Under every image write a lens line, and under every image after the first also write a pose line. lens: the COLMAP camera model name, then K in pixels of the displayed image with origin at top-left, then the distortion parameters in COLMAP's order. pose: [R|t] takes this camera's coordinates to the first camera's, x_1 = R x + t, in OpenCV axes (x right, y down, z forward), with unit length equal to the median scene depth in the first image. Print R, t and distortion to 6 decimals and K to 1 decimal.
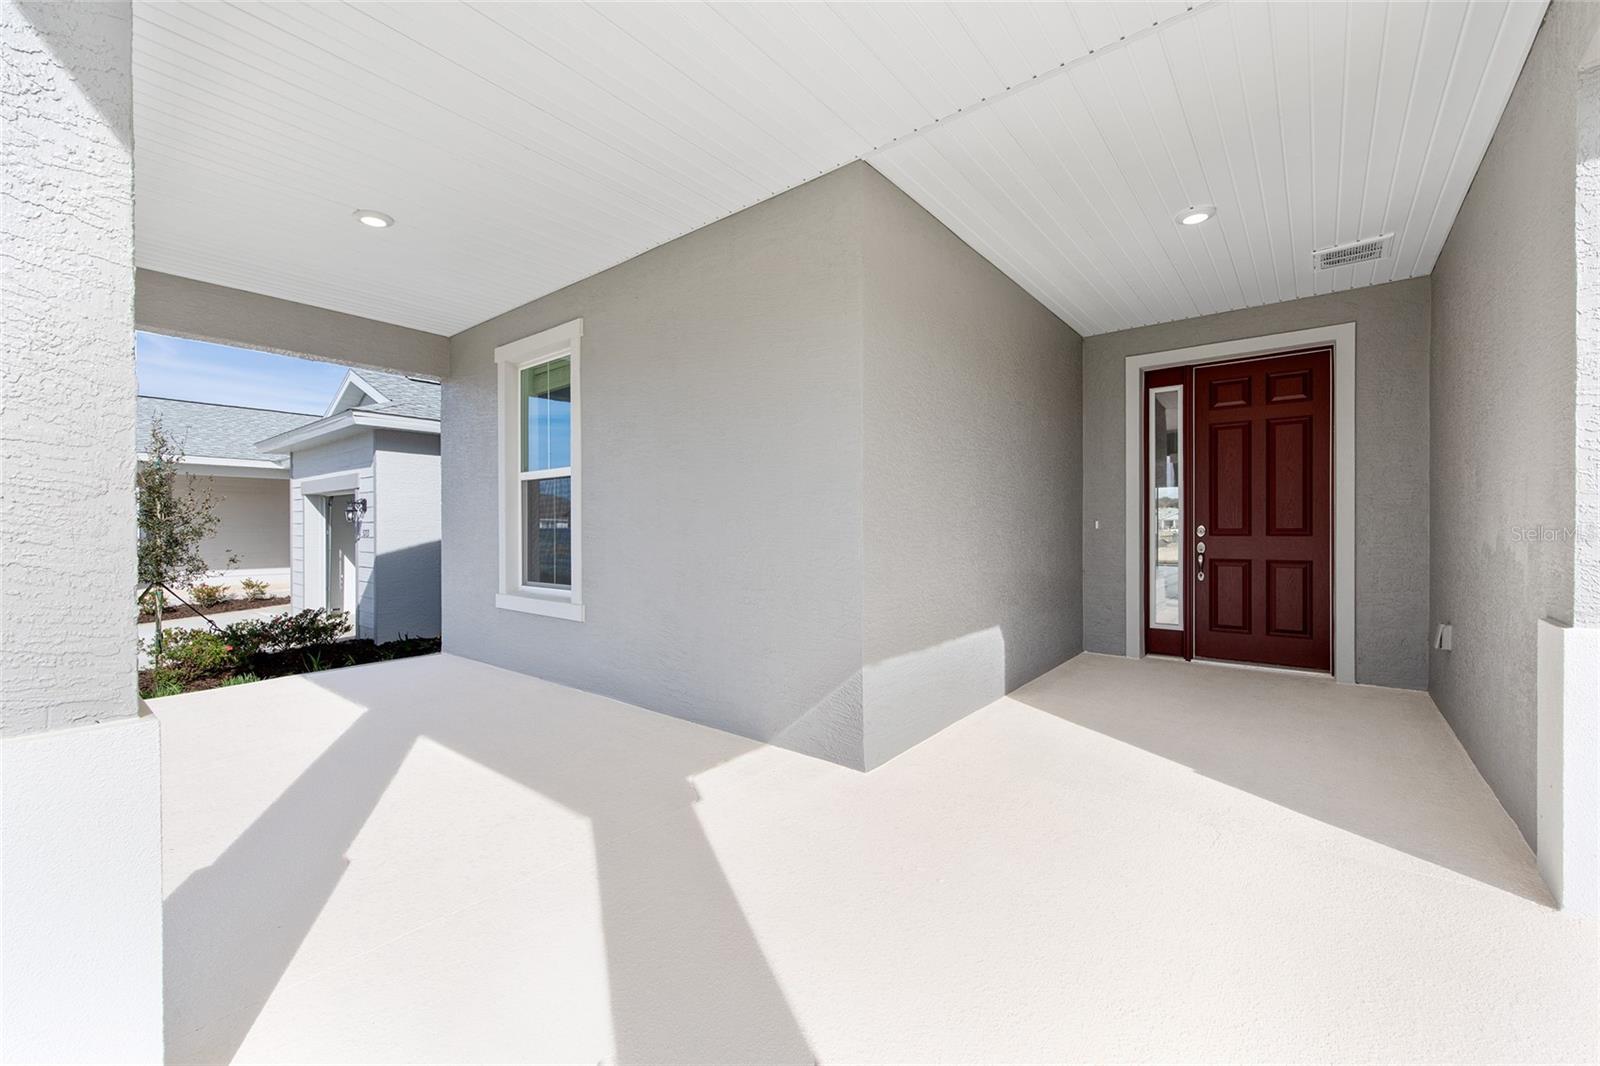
lens RADIAL K [[642.9, 0, 800.6], [0, 642.9, 528.1], [0, 0, 1]] dist [0.000123, 0.000231]
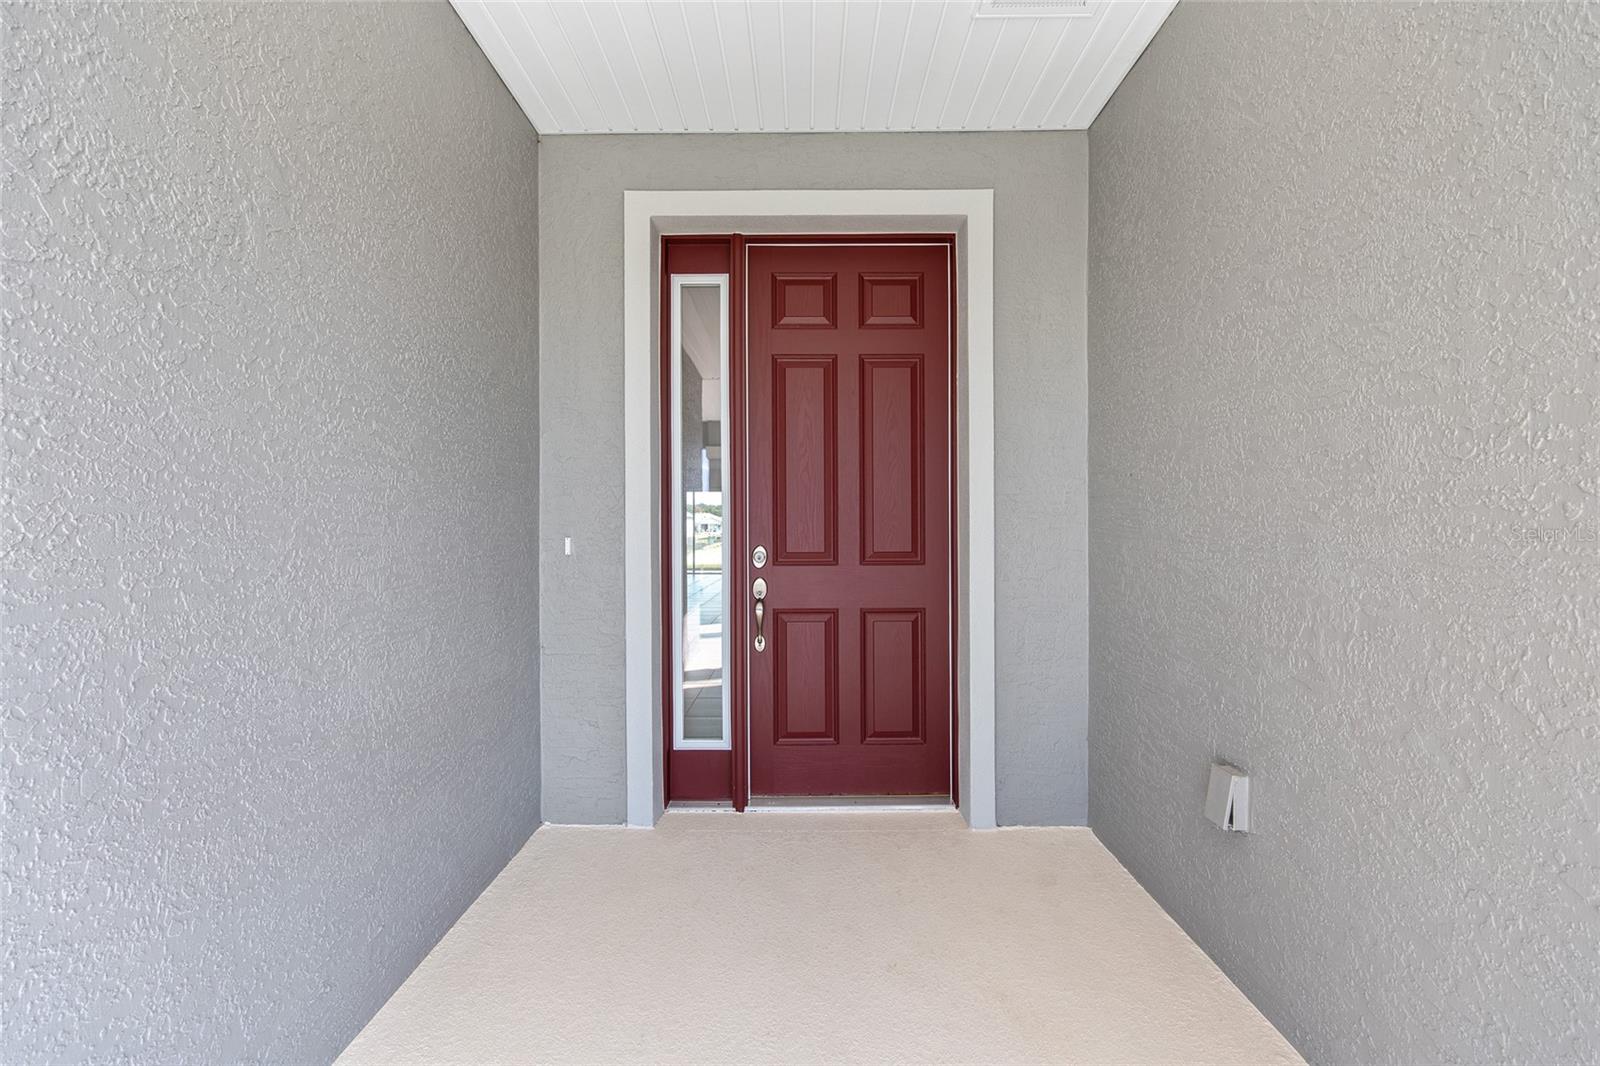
lens RADIAL K [[642.9, 0, 806.2], [0, 642.9, 521.1], [0, 0, 1]] dist [0.000123, 0.000231]
pose [[0.781520, 0.002285, 0.623877, 0.329688], [0.004050, 0.999954, -0.008737, -0.019945], [-0.623868, 0.009355, 0.781474, 0.573735]]
